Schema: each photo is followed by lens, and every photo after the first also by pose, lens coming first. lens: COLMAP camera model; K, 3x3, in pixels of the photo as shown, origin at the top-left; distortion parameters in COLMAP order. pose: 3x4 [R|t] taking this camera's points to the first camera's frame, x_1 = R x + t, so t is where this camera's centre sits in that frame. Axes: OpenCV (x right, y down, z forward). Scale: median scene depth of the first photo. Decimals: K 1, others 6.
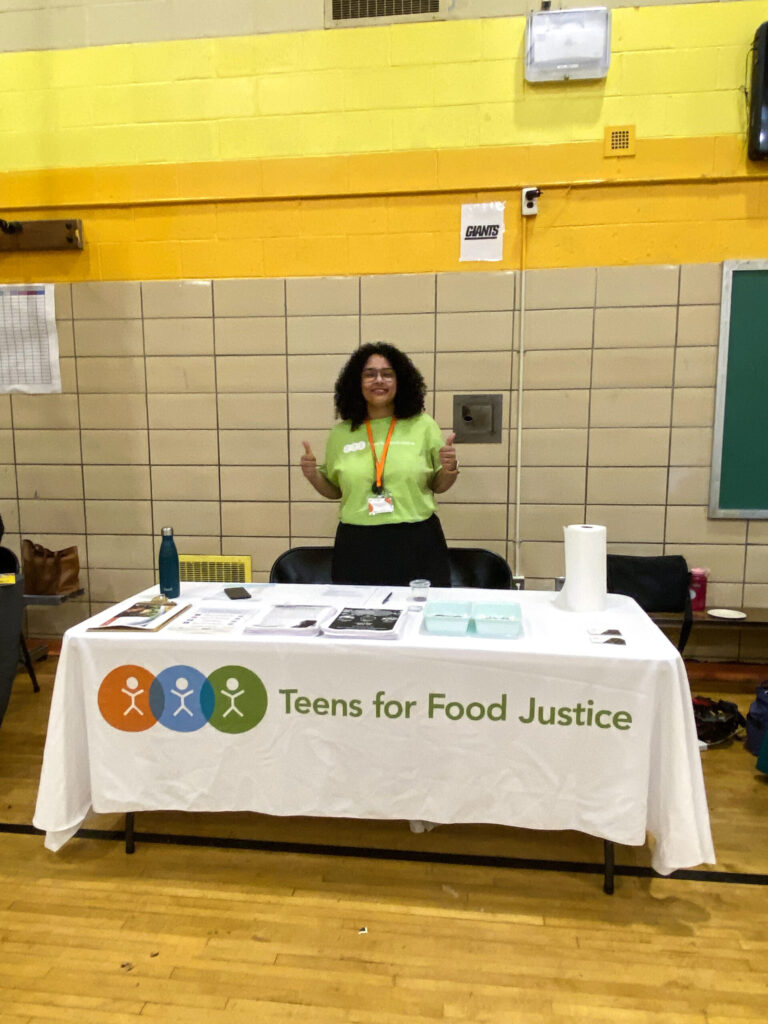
lens RADIAL K [[728.9, 0, 385.4], [0, 728.9, 519.6], [0, 0, 1]] dist [0.024505, -0.016049]
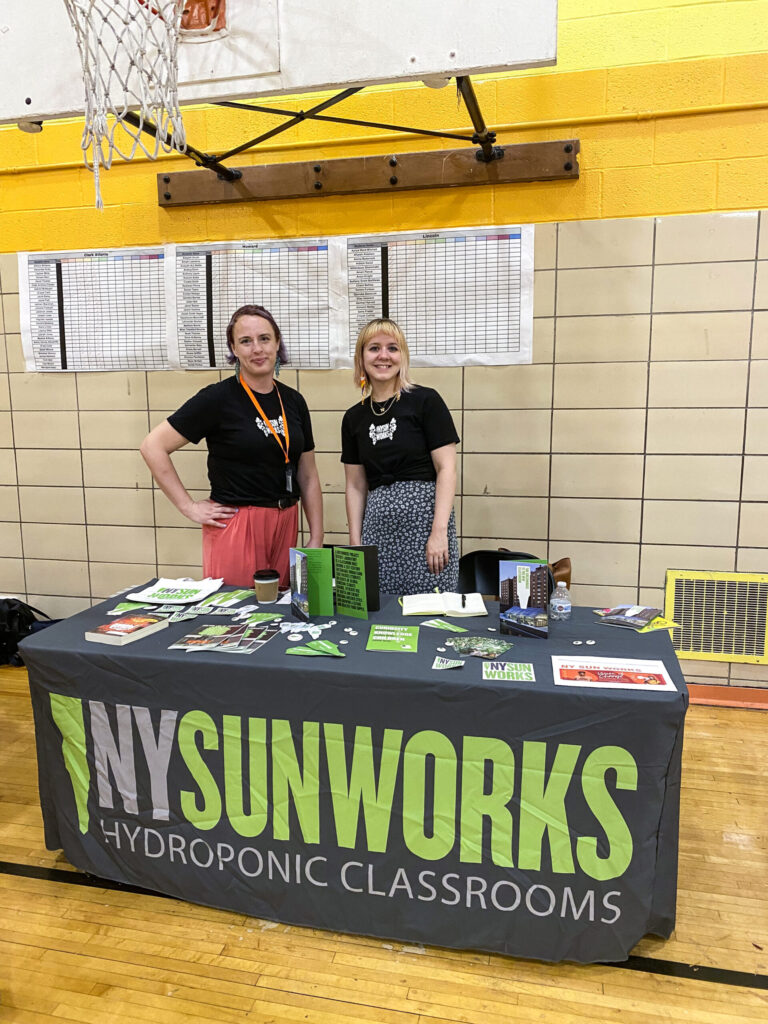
lens RADIAL K [[792.7, 0, 385.4], [0, 792.7, 513.9], [0, 0, 1]] dist [0.037076, -0.010520]
pose [[0.992739, 0.015004, -0.119348, -0.513881], [-0.013205, 0.999787, 0.015855, -0.022177], [0.119560, -0.014164, 0.992726, 0.125554]]
